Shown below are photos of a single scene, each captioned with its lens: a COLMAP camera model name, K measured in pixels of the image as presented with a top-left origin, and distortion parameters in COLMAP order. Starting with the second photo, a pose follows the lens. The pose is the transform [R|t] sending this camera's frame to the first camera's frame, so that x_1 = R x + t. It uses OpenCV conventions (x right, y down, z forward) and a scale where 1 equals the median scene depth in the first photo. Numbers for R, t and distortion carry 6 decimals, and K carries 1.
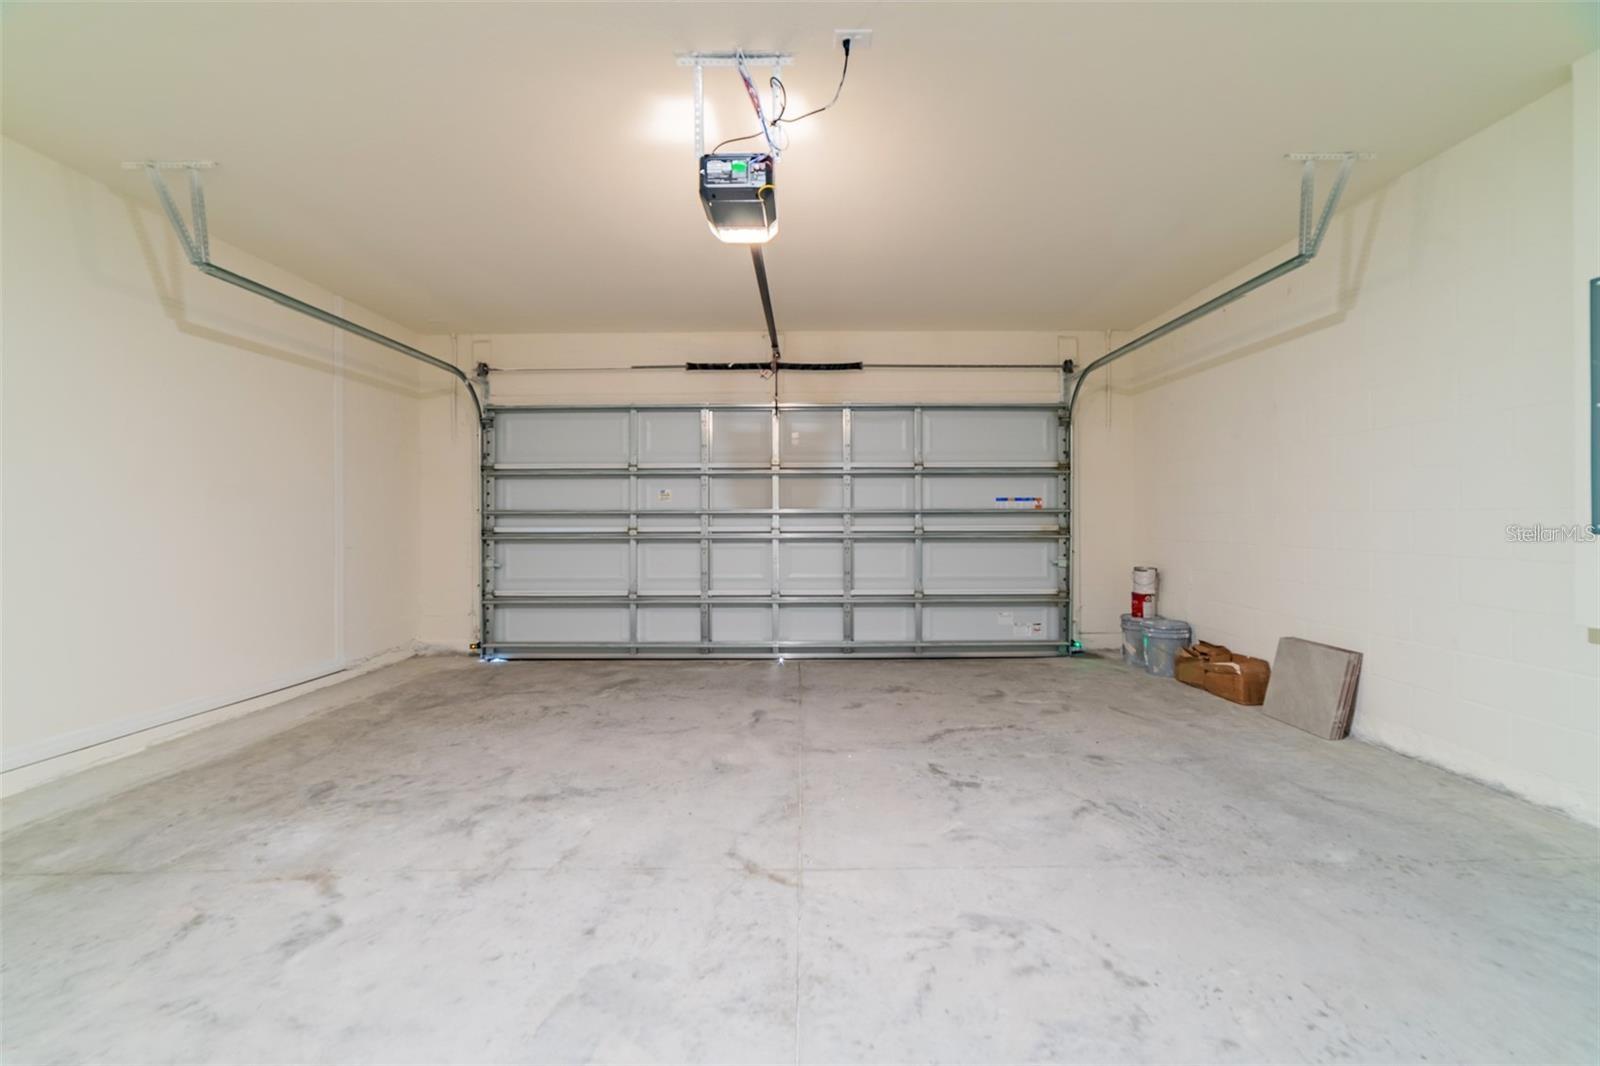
lens RADIAL K [[627.7, 0, 802.0], [0, 627.7, 520.3], [0, 0, 1]] dist [-0.011510, 0.002872]
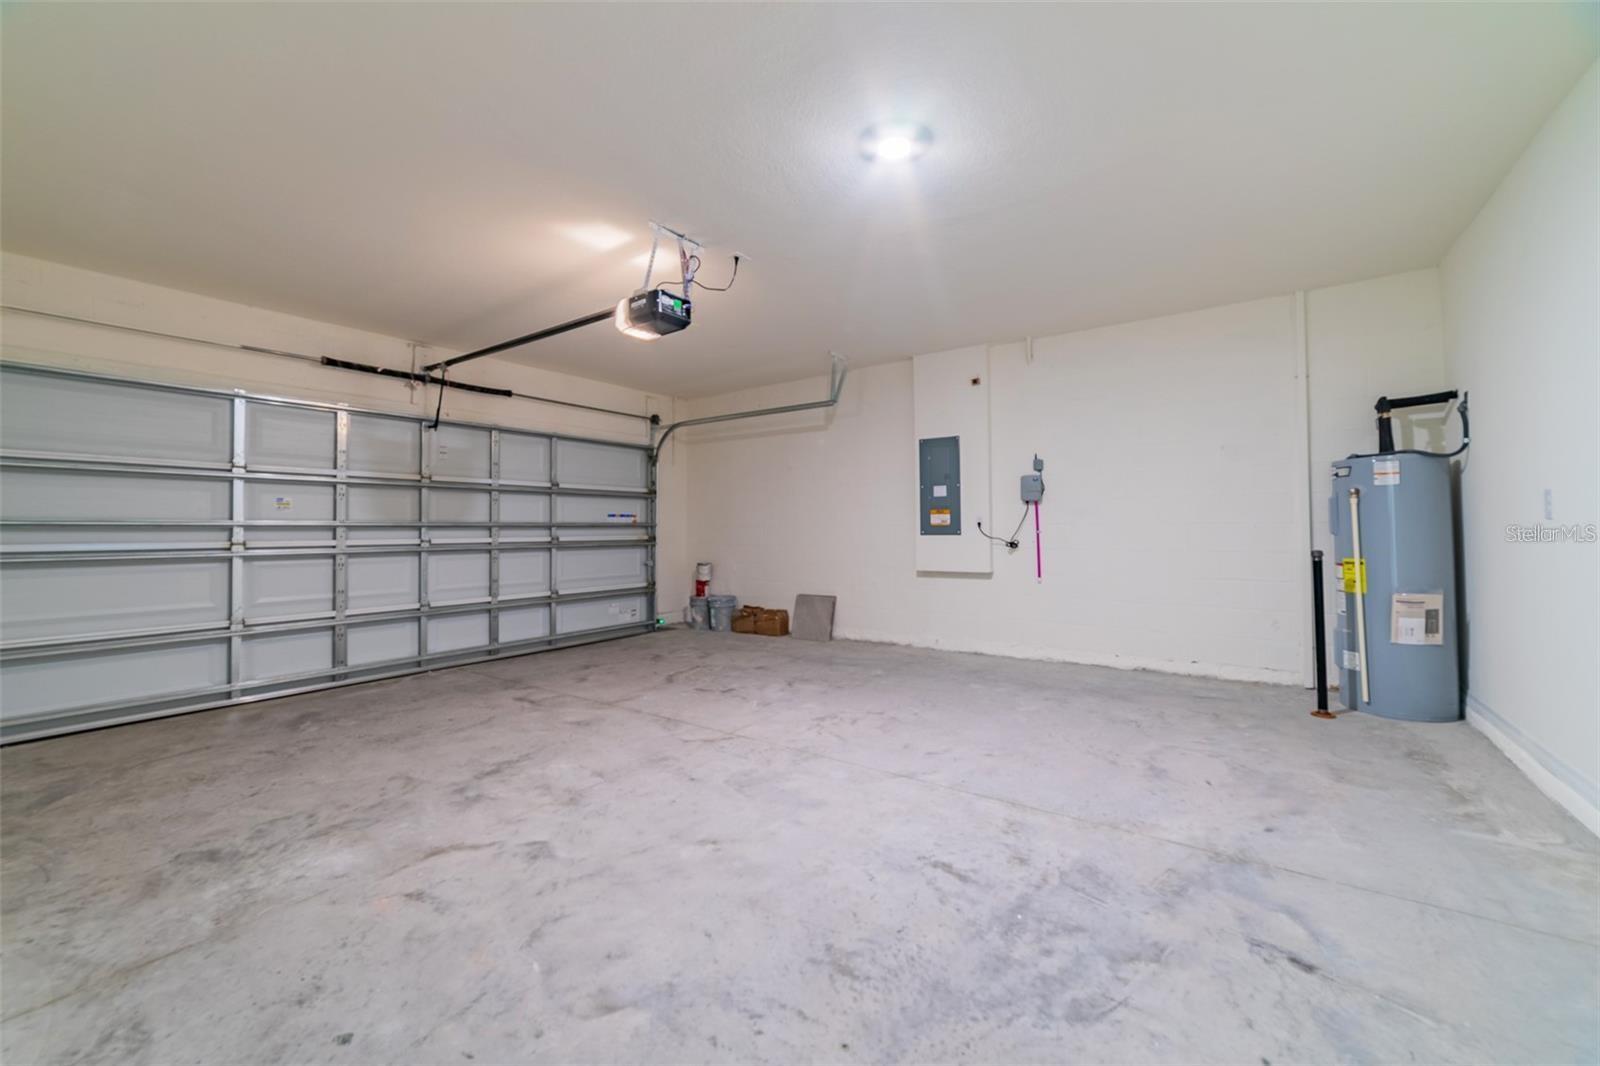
lens RADIAL K [[627.7, 0, 803.1], [0, 627.7, 533.0], [0, 0, 1]] dist [-0.011510, 0.002872]
pose [[0.591375, -0.005858, 0.806375, -0.769315], [0.005062, 0.999981, 0.003553, -0.000508], [-0.806381, 0.001981, 0.591393, -0.114655]]
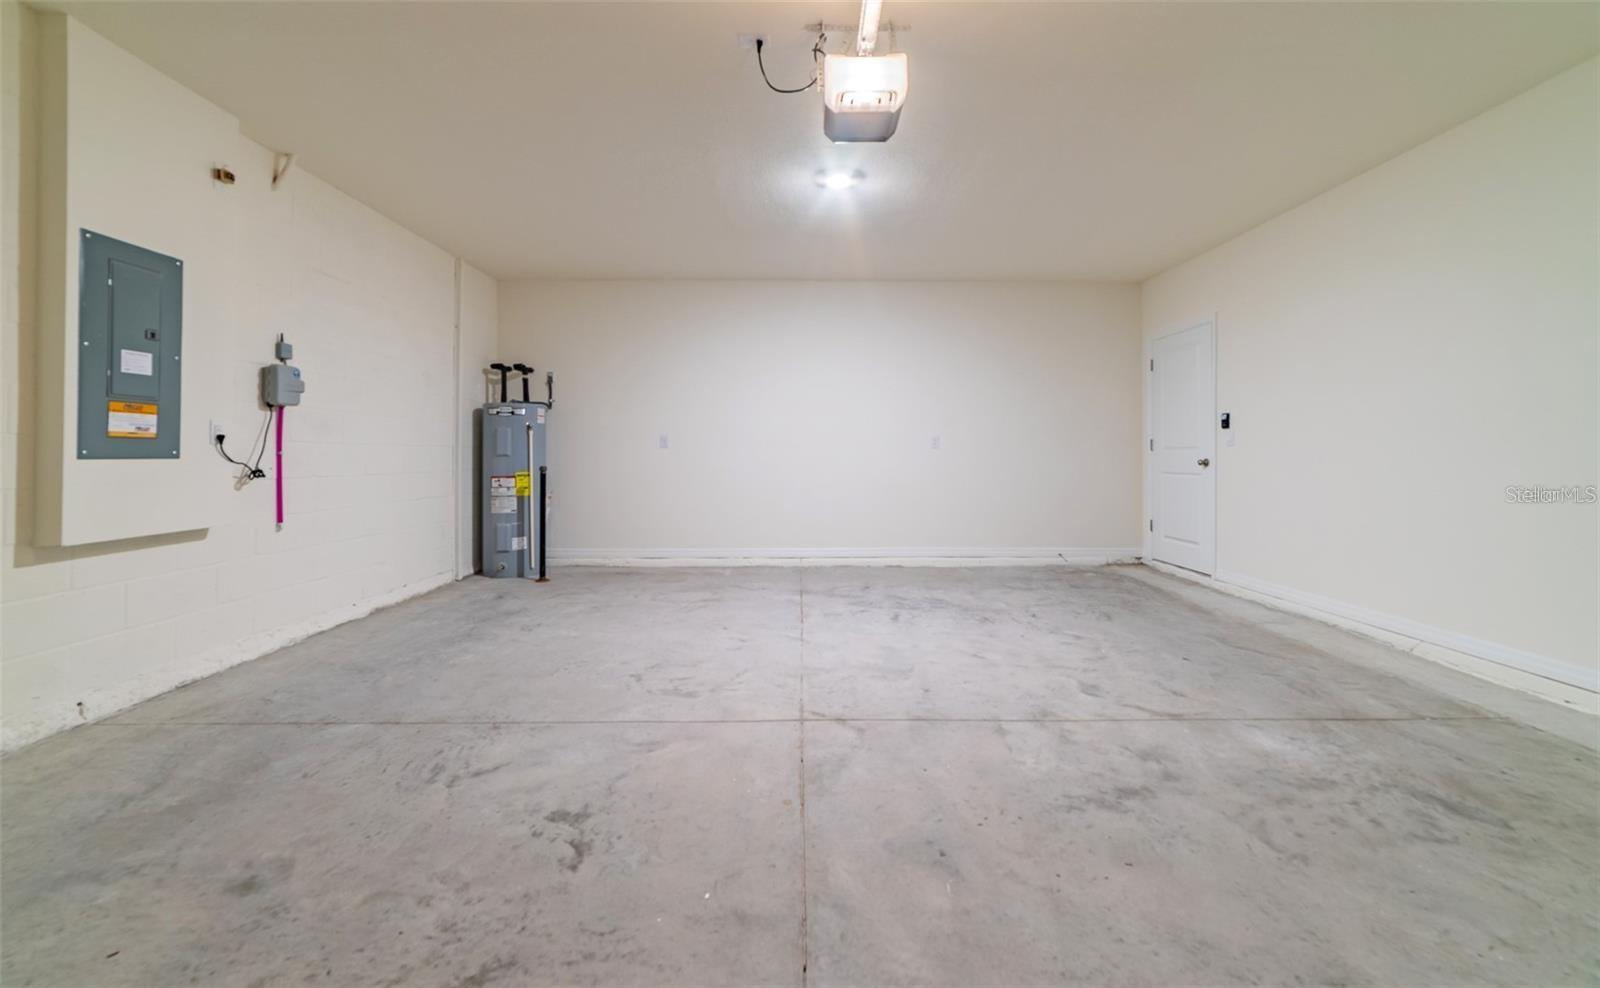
lens RADIAL K [[616.5, 0, 804.2], [0, 616.5, 453.5], [0, 0, 1]] dist [-0.015440, -0.000076]
pose [[-0.999971, 0.004716, -0.005993, -0.002322], [0.004729, 0.999987, -0.002081, 0.012386], [0.005983, -0.002110, -0.999980, 1.354095]]
